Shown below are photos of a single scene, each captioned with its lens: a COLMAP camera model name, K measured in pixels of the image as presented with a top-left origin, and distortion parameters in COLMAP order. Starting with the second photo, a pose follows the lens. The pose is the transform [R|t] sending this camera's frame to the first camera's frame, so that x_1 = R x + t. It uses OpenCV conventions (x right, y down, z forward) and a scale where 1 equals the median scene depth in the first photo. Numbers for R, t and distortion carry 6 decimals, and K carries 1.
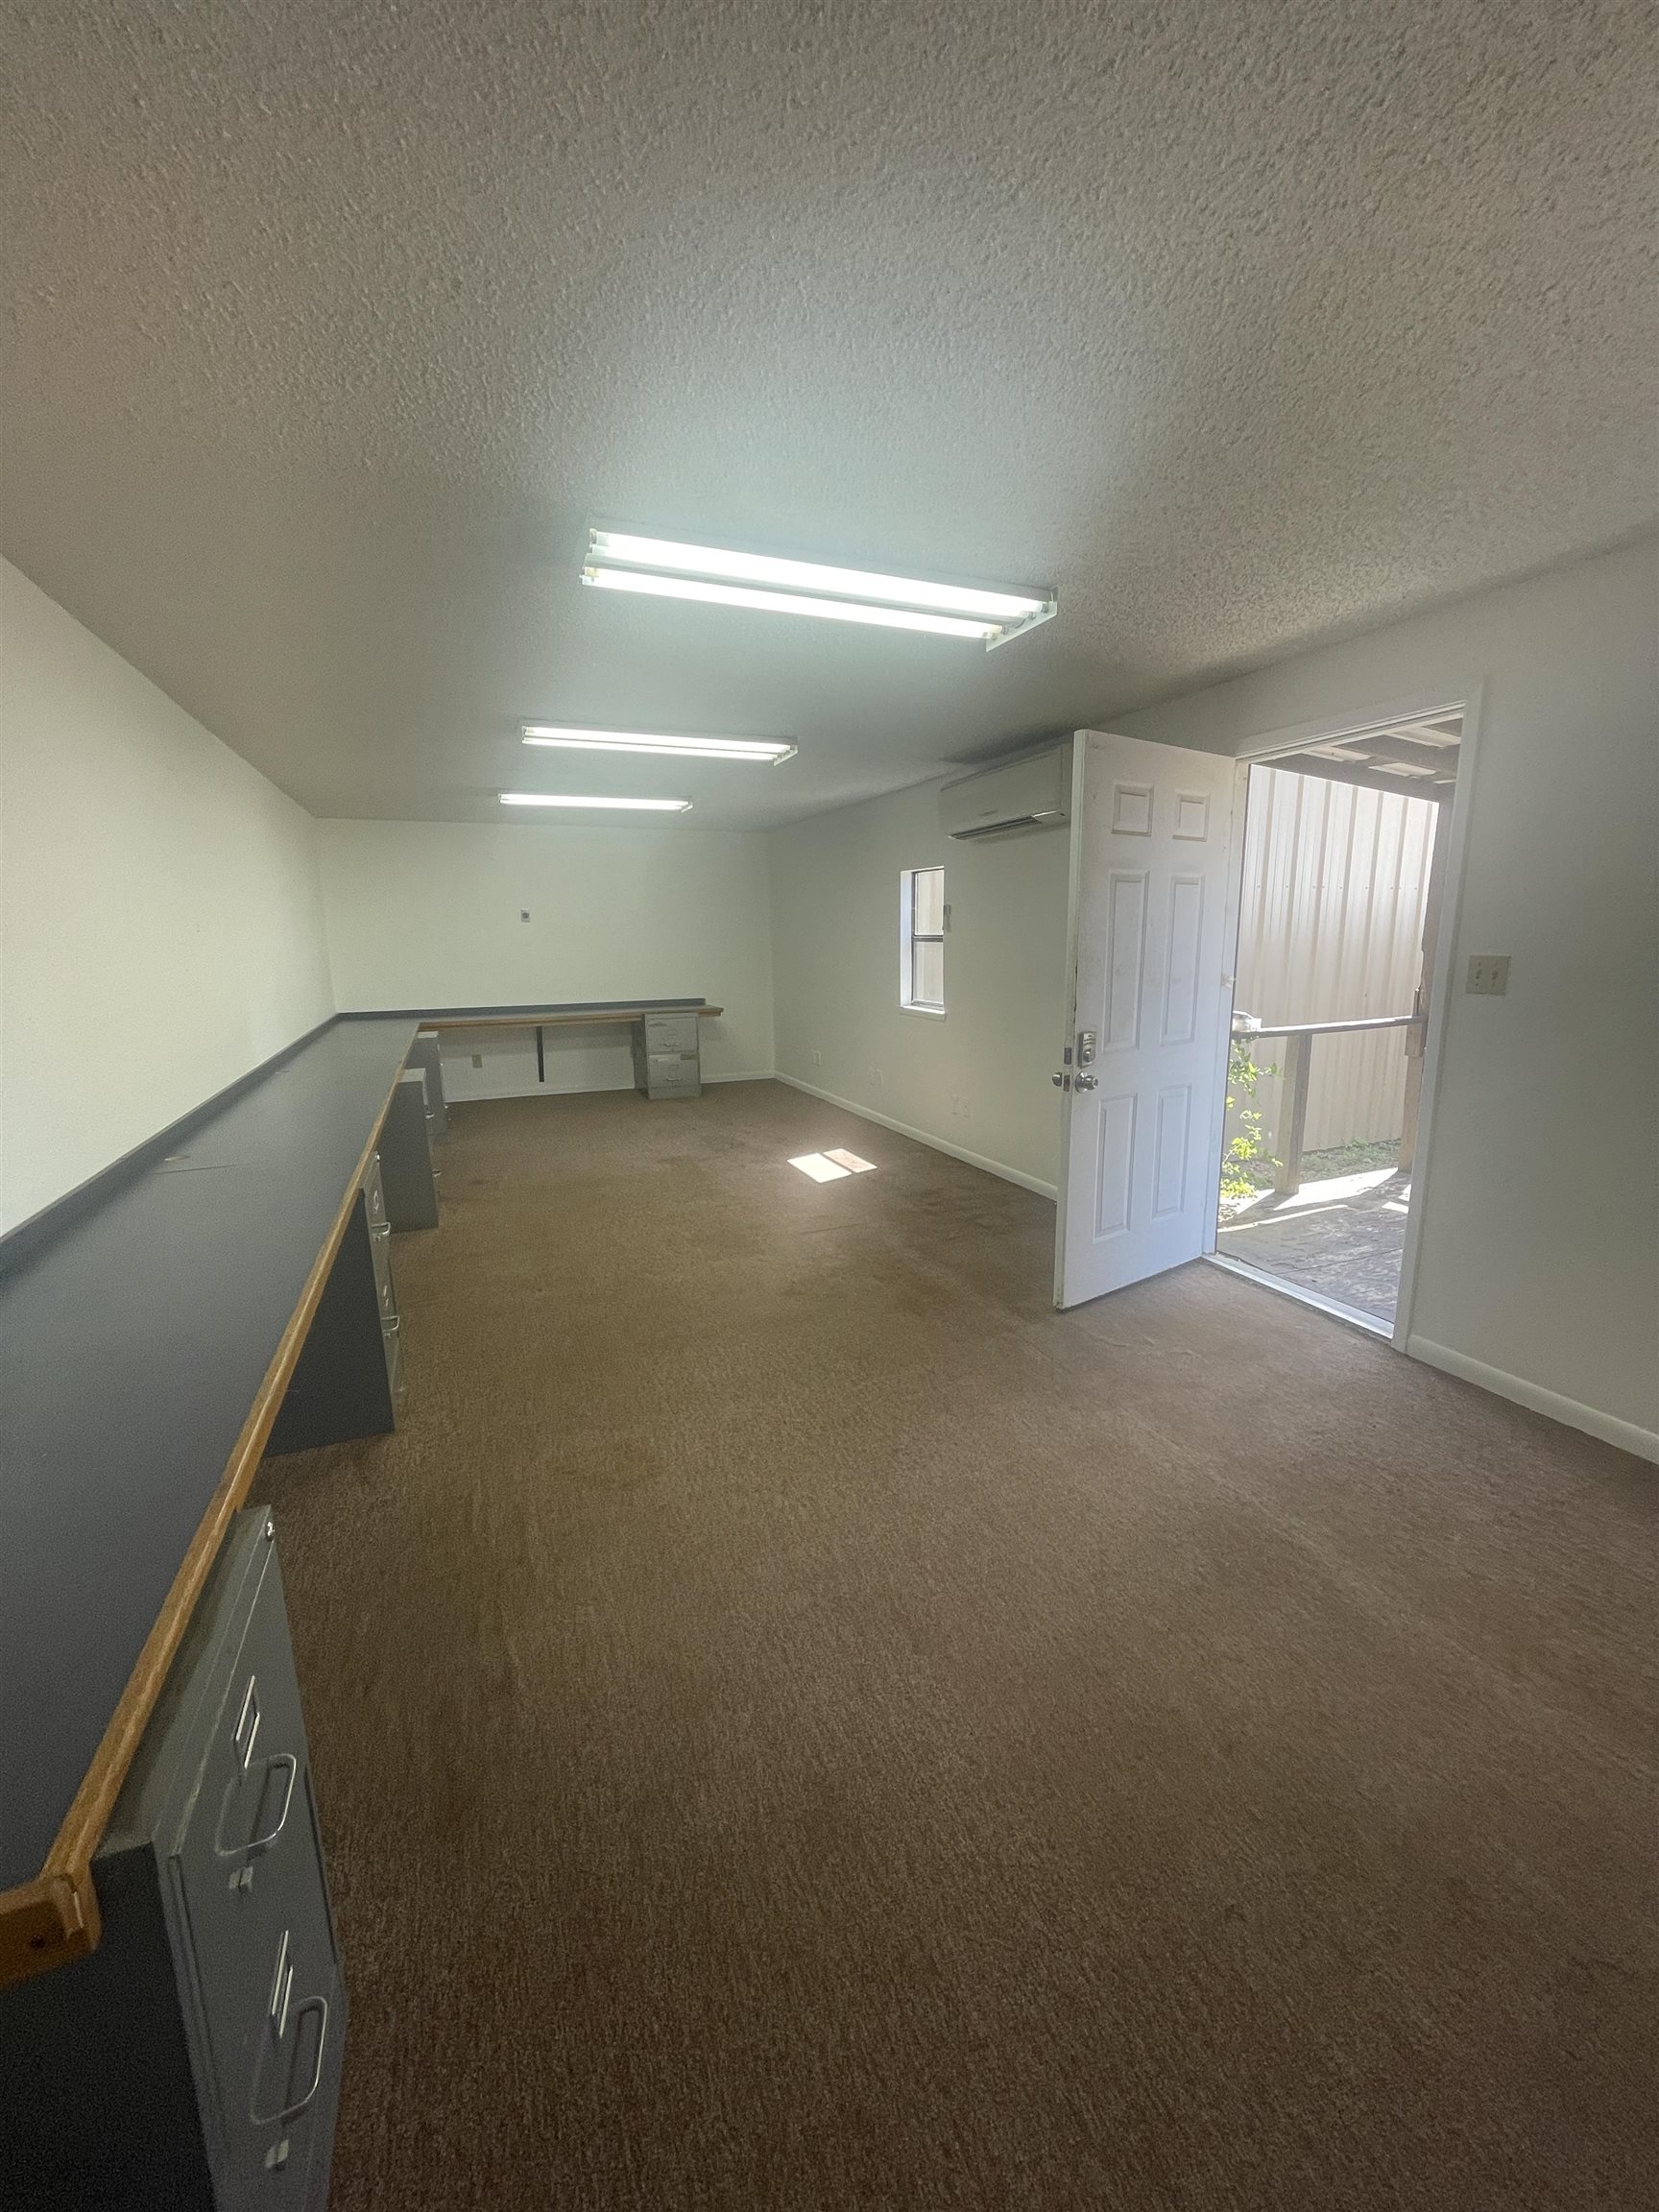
lens RADIAL K [[888.6, 0, 829.5], [0, 888.6, 1106.0], [0, 0, 1]] dist [-0.012717, -0.000242]
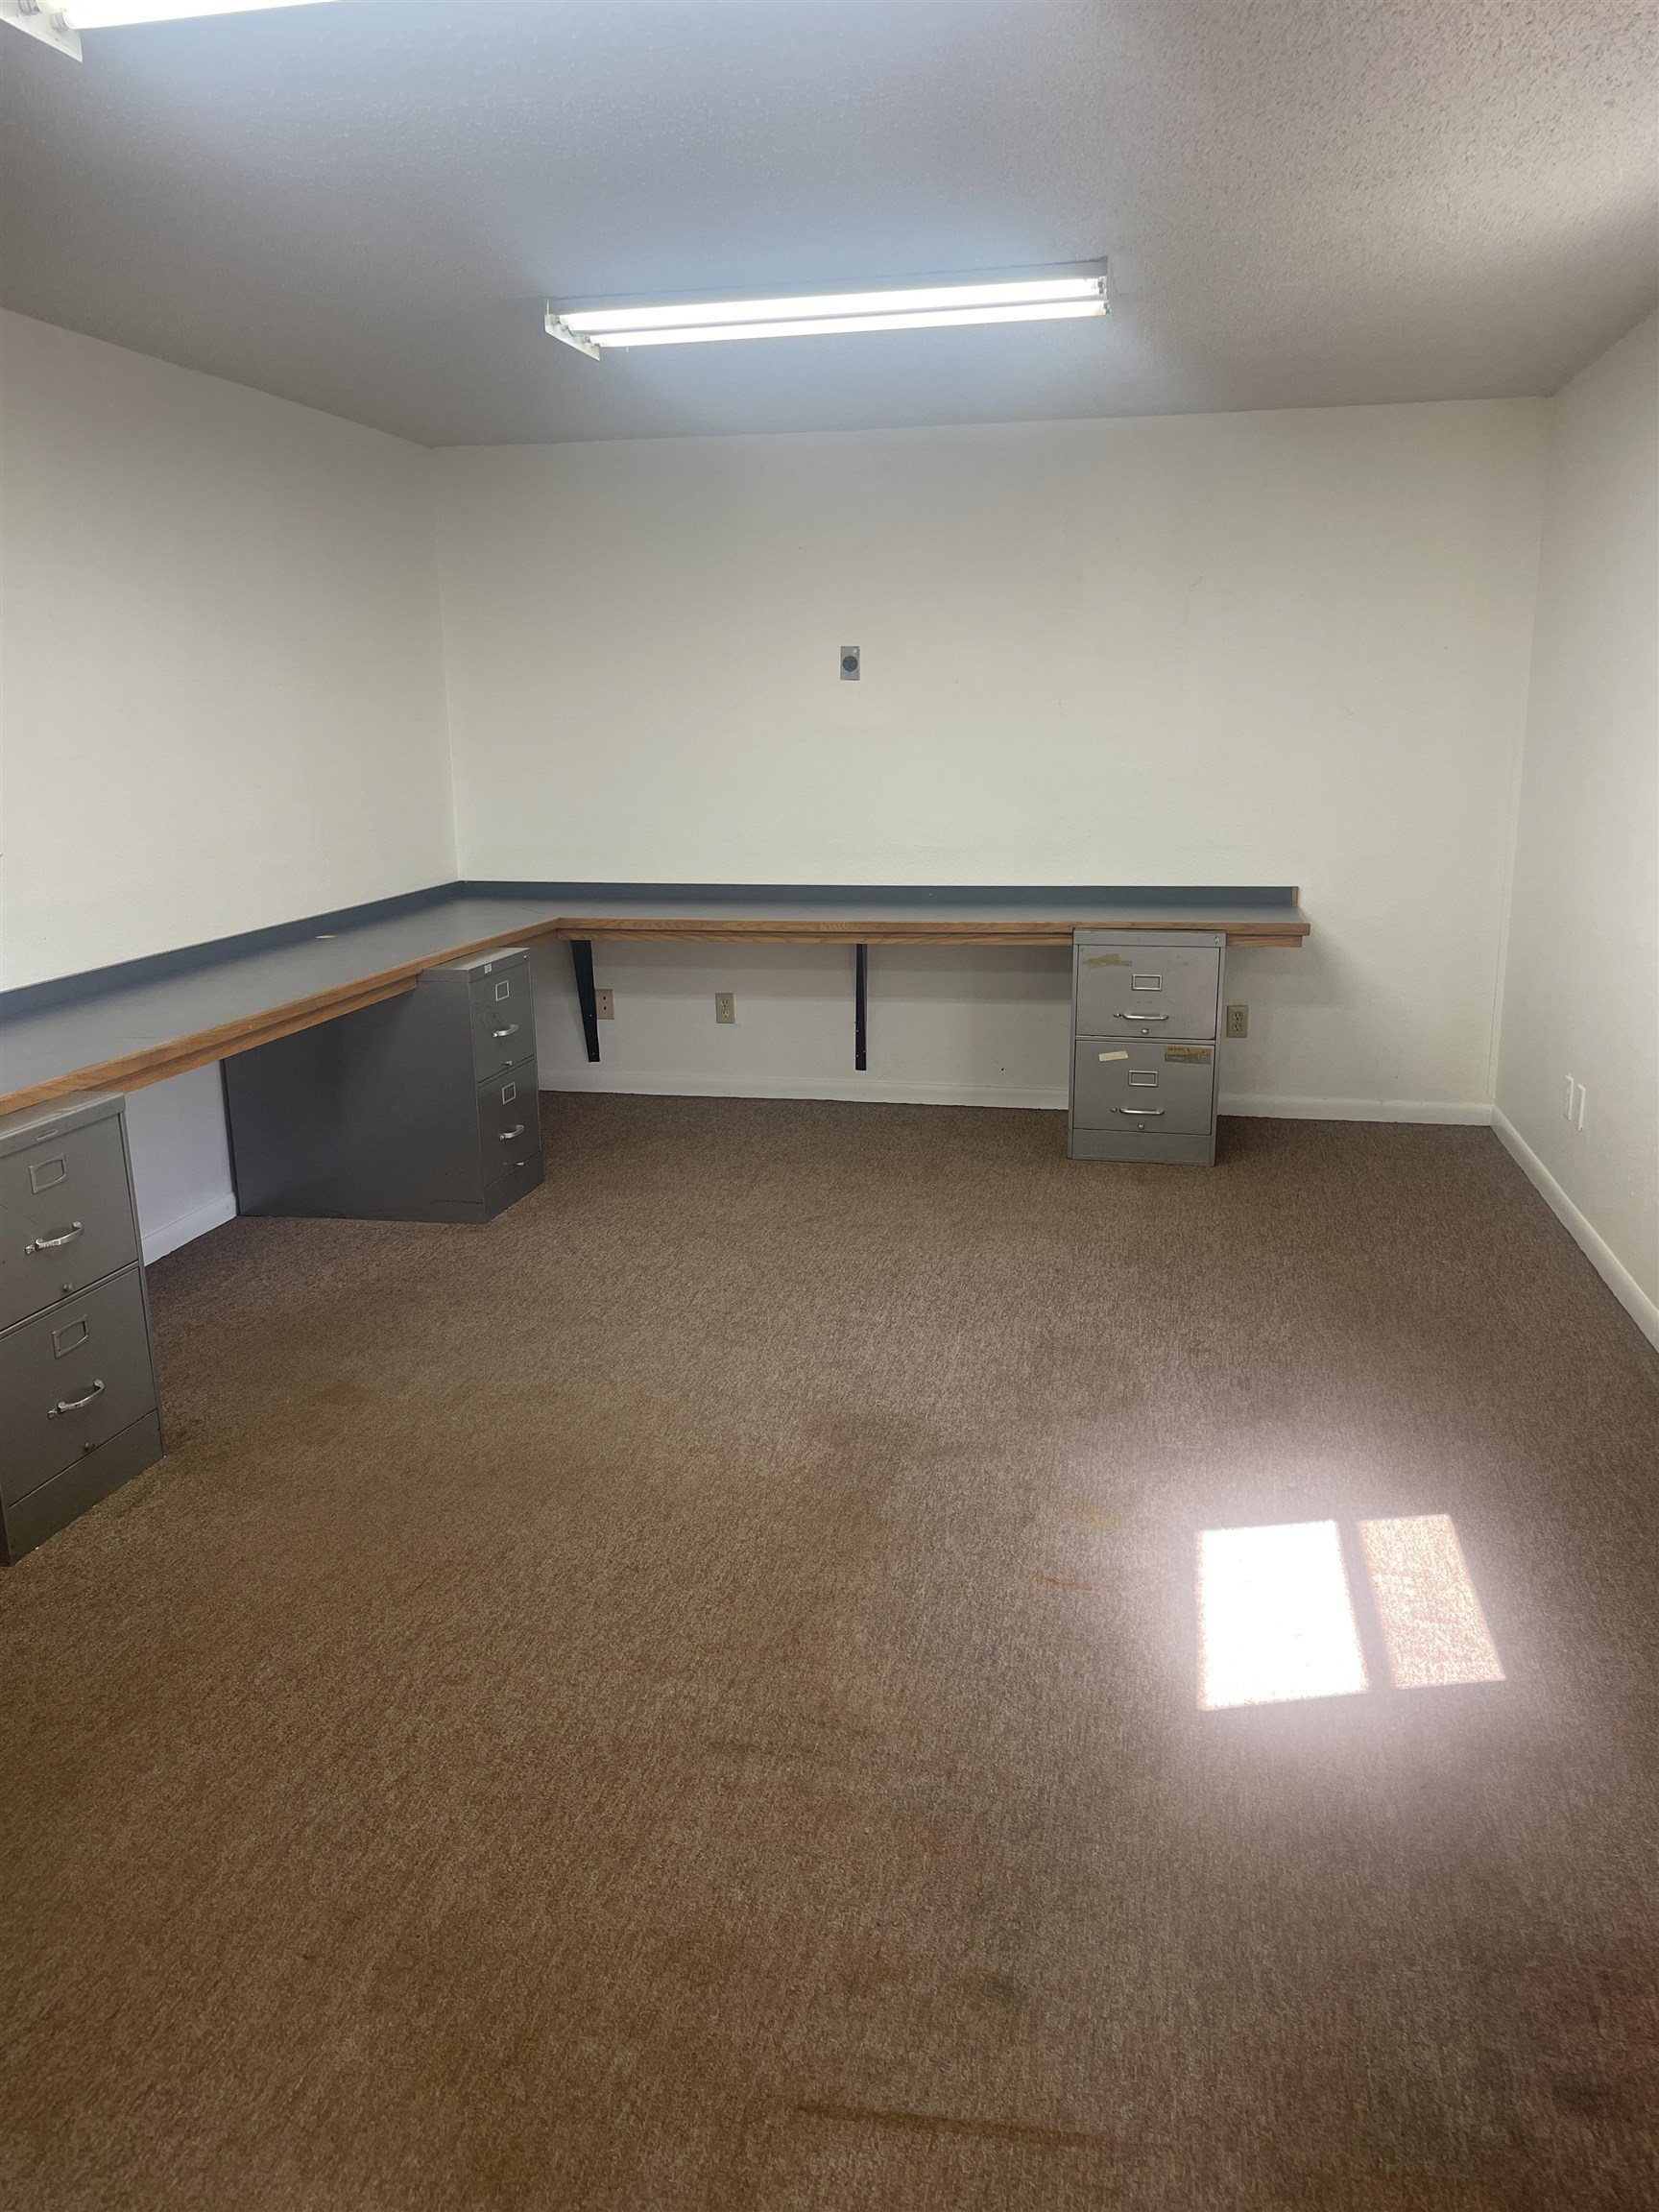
lens RADIAL K [[1657.4, 0, 829.5], [0, 1657.4, 1106.0], [0, 0, 1]] dist [0.003338, 0.000400]
pose [[0.826288, 0.128698, -0.548348, 0.089438], [-0.100821, 0.991617, 0.080809, -0.073043], [0.554151, -0.011486, 0.832337, 0.359793]]
